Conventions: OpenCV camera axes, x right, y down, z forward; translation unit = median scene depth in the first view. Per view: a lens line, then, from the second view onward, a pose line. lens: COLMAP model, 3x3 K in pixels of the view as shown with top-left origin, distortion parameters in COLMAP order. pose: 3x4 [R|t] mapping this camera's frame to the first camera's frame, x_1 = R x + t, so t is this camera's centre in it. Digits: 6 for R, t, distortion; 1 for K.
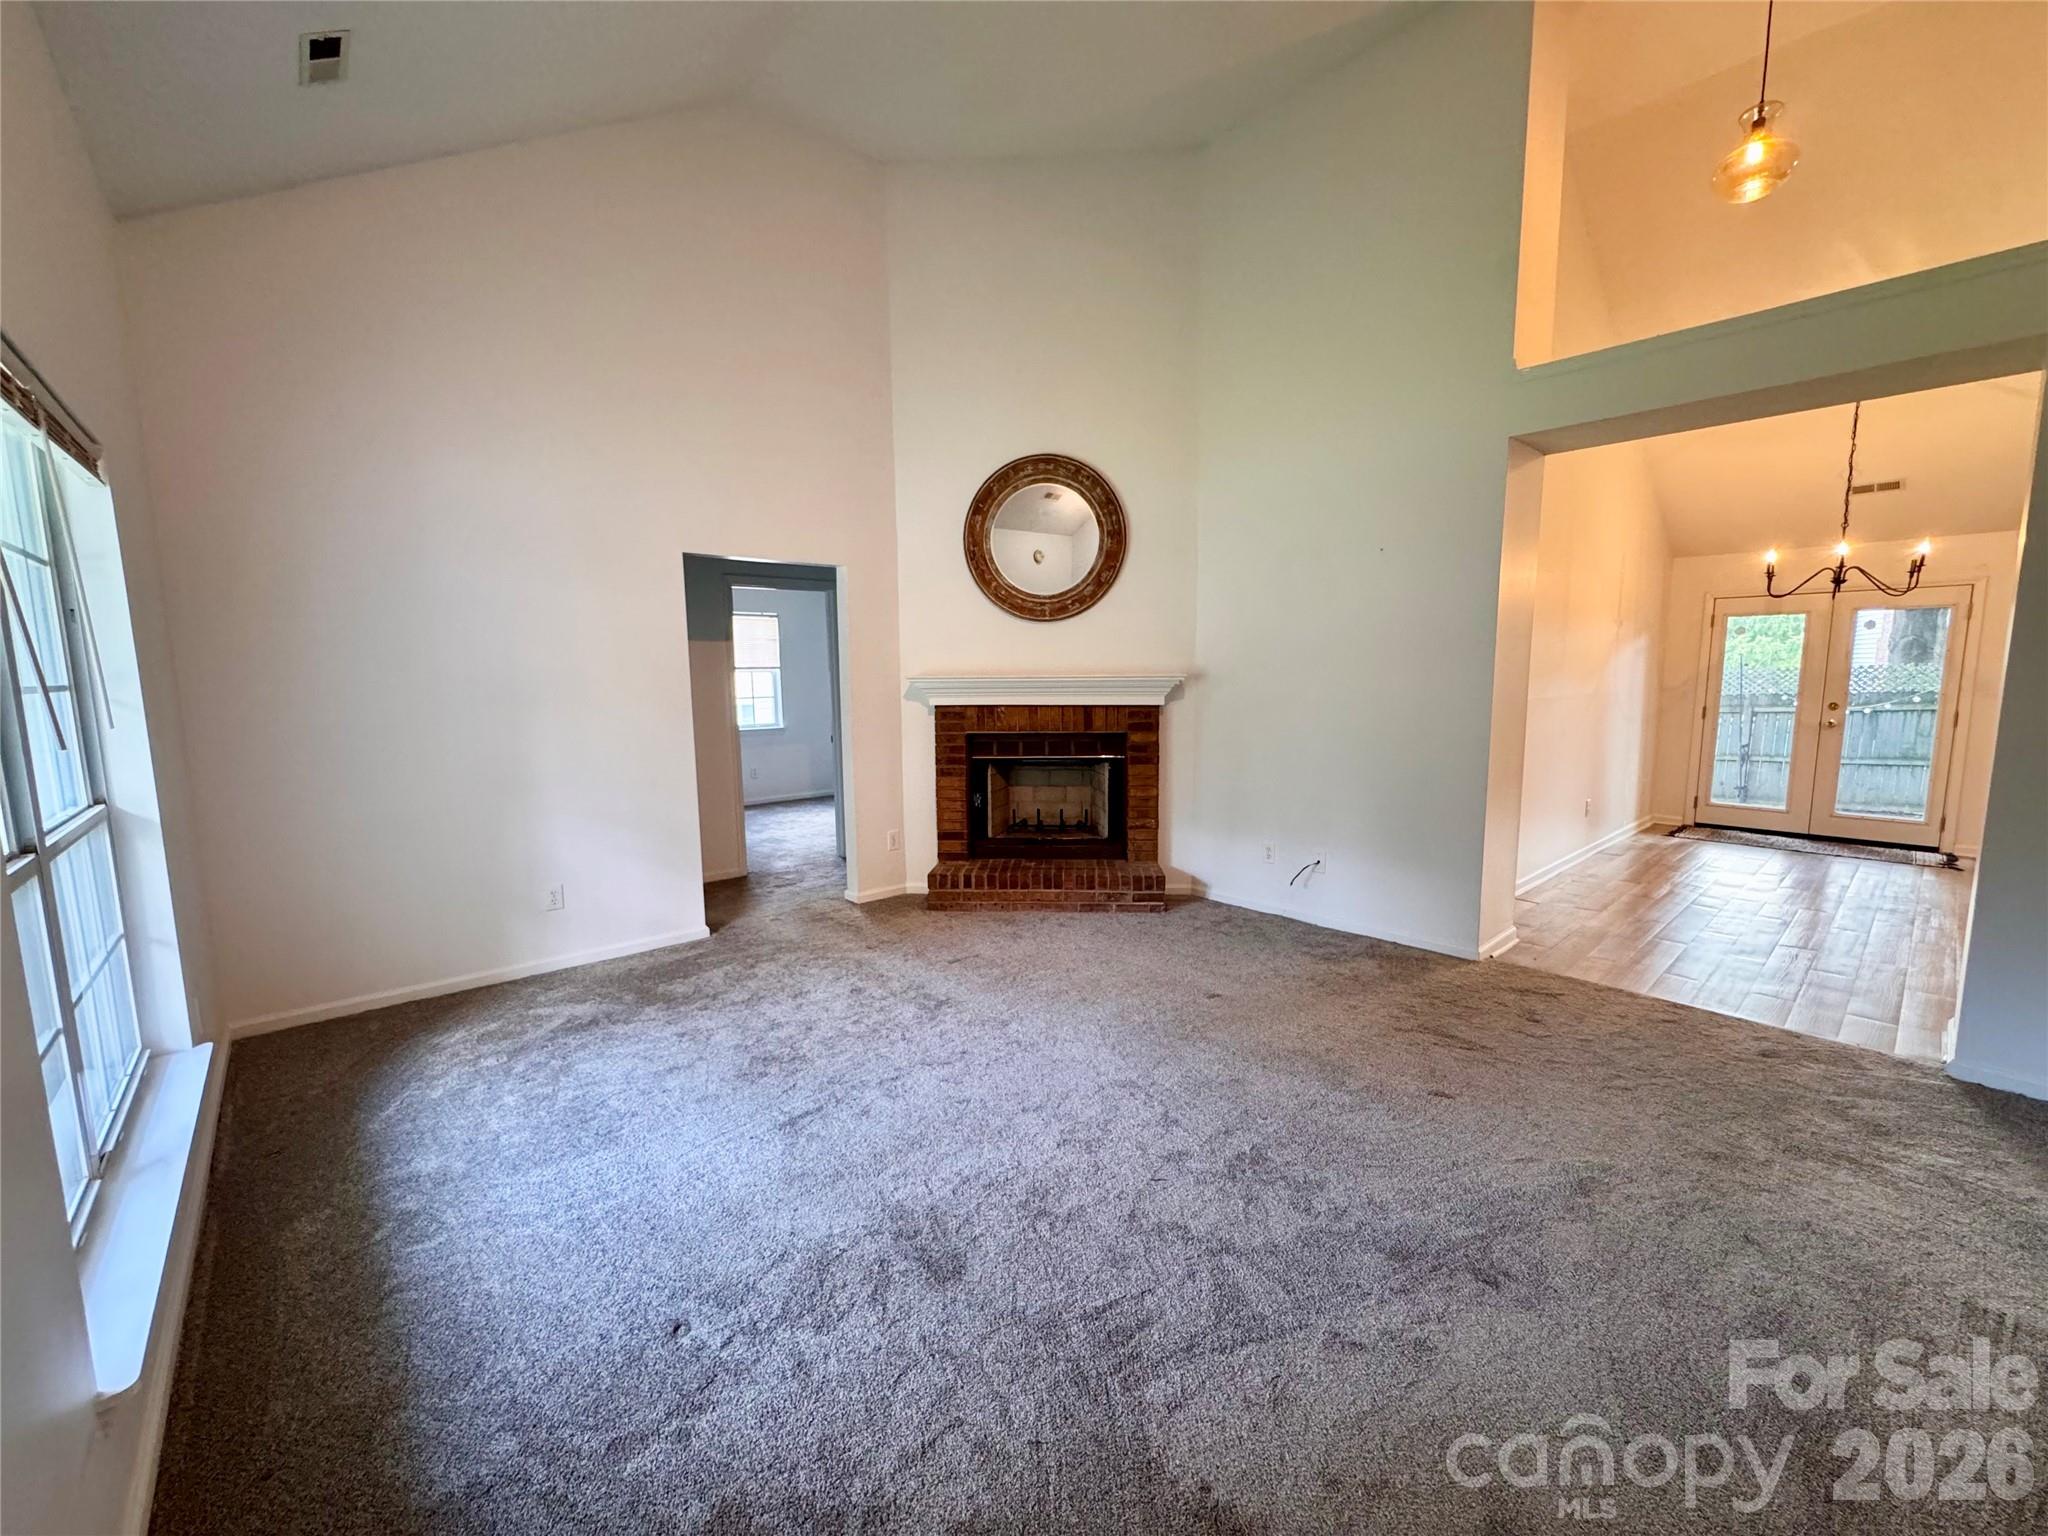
lens RADIAL K [[821.4, 0, 1026.2], [0, 821.4, 768.2], [0, 0, 1]] dist [-0.003287, 0.000587]
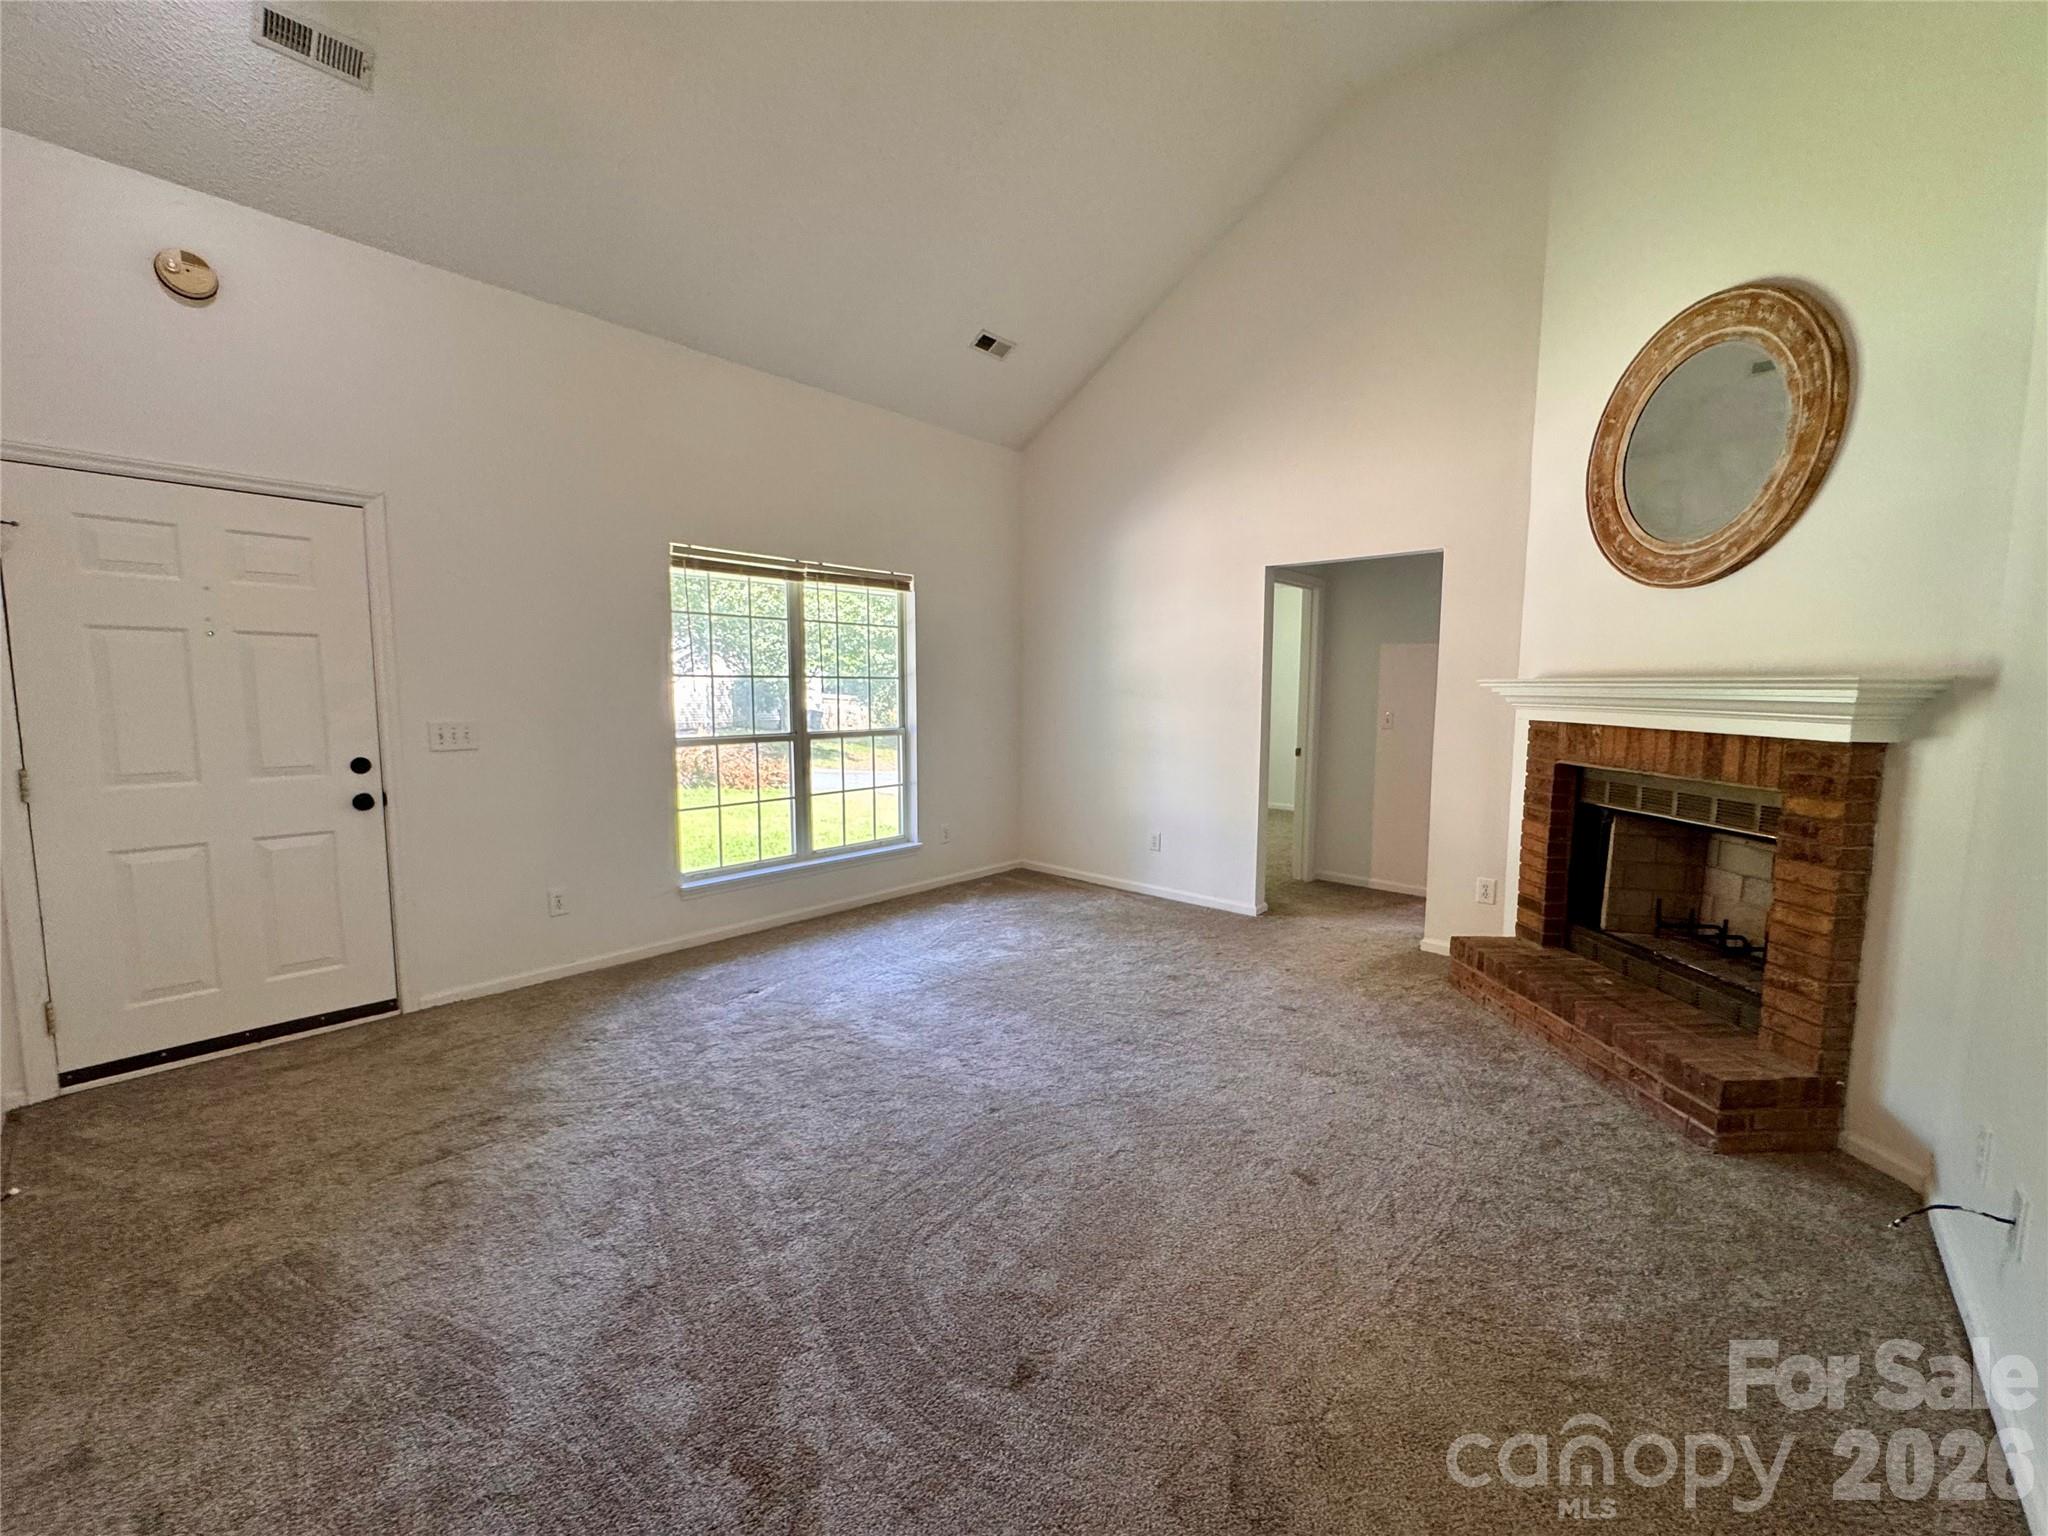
lens RADIAL K [[821.4, 0, 1023.1], [0, 821.4, 766.6], [0, 0, 1]] dist [-0.003287, 0.000587]
pose [[0.110211, 0.106859, -0.988147, 0.565790], [-0.123773, 0.987940, 0.093032, -0.048411], [0.986171, 0.112052, 0.122108, 0.480070]]
